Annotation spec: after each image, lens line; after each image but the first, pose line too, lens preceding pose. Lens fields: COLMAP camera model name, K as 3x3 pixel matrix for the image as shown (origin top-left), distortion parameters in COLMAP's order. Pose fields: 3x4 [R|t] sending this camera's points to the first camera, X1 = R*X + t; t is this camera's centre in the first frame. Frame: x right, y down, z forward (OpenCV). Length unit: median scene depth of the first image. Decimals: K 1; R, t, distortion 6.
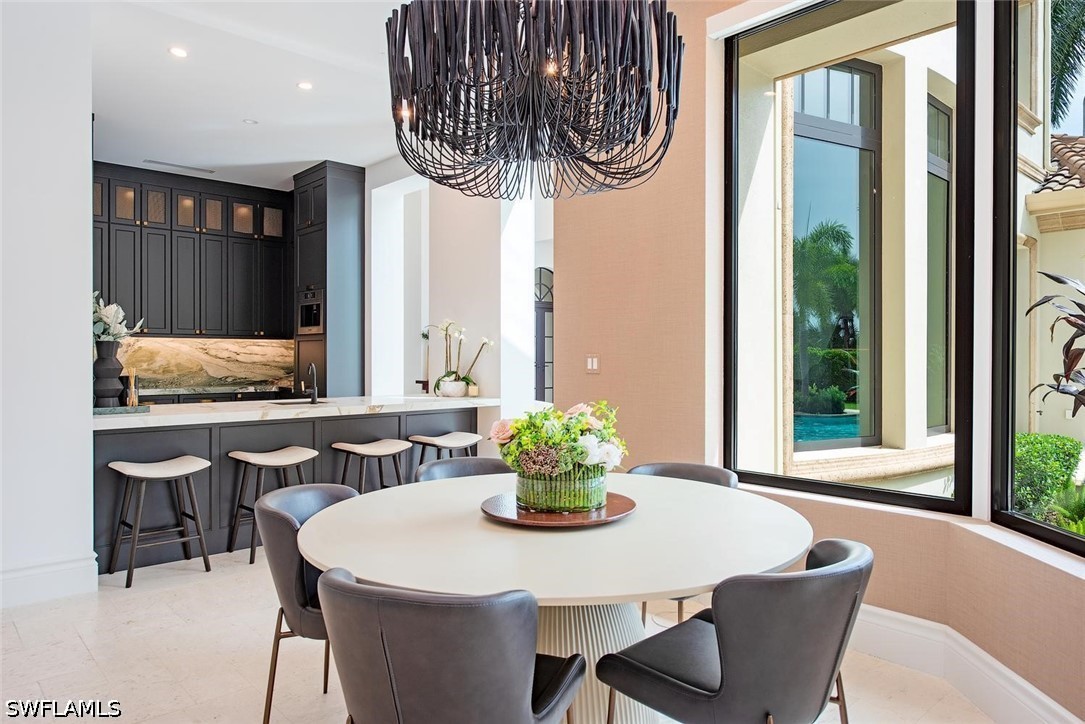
lens RADIAL K [[752.4, 0, 542.8], [0, 752.4, 363.0], [0, 0, 1]] dist [0.008439, 0.002442]
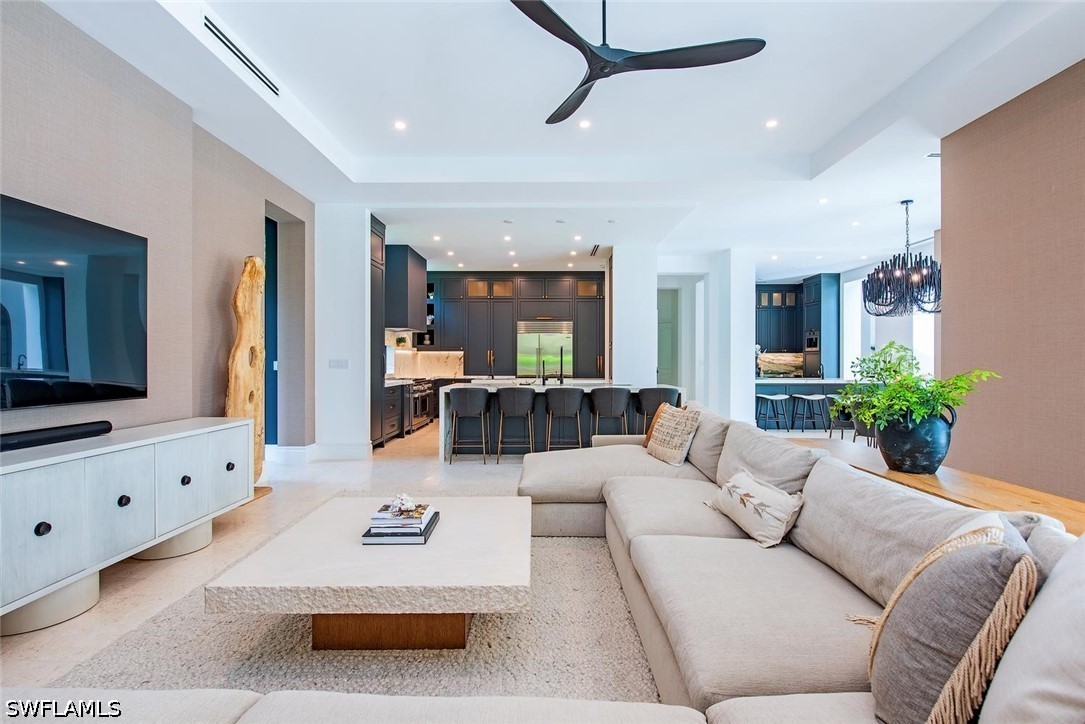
lens RADIAL K [[495.1, 0, 545.4], [0, 495.1, 373.1], [0, 0, 1]] dist [-0.001593, -0.000318]
pose [[0.738770, 0.013387, -0.673824, 0.101023], [-0.001856, 0.999839, 0.017829, 0.002838], [0.673955, -0.011921, 0.738676, -0.638096]]
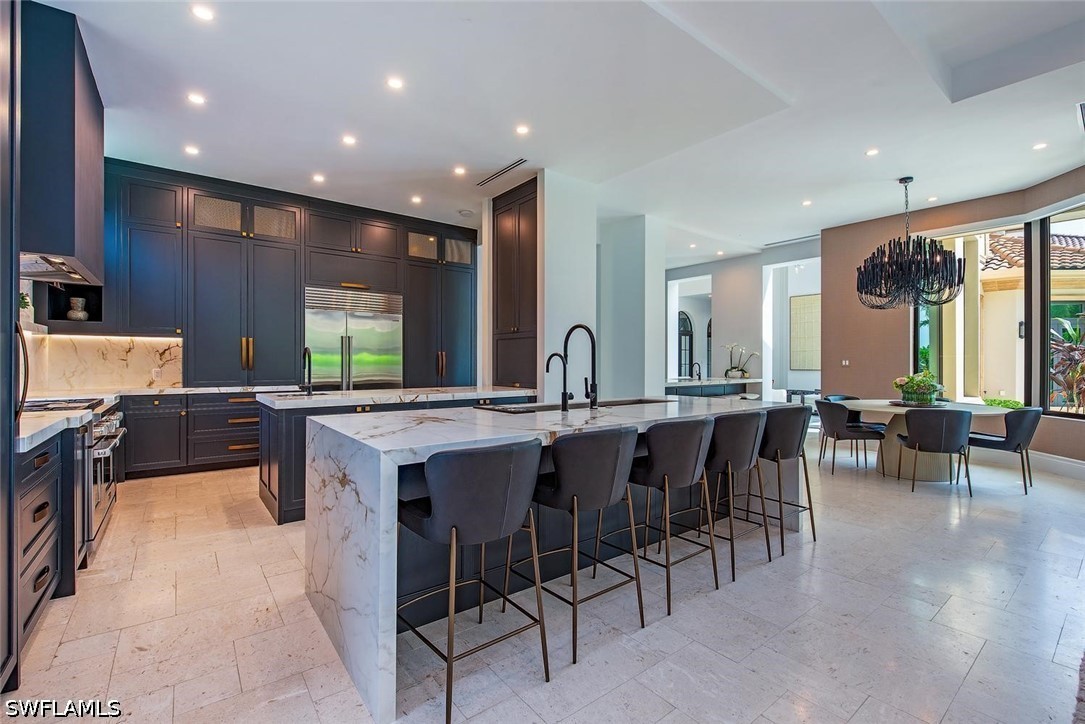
lens RADIAL K [[495.1, 0, 545.3], [0, 495.1, 361.0], [0, 0, 1]] dist [-0.001593, -0.000318]
pose [[0.996733, 0.002247, -0.080733, -0.445144], [-0.002467, 0.999994, -0.002621, -0.000541], [0.080727, 0.002811, 0.996732, -0.400958]]
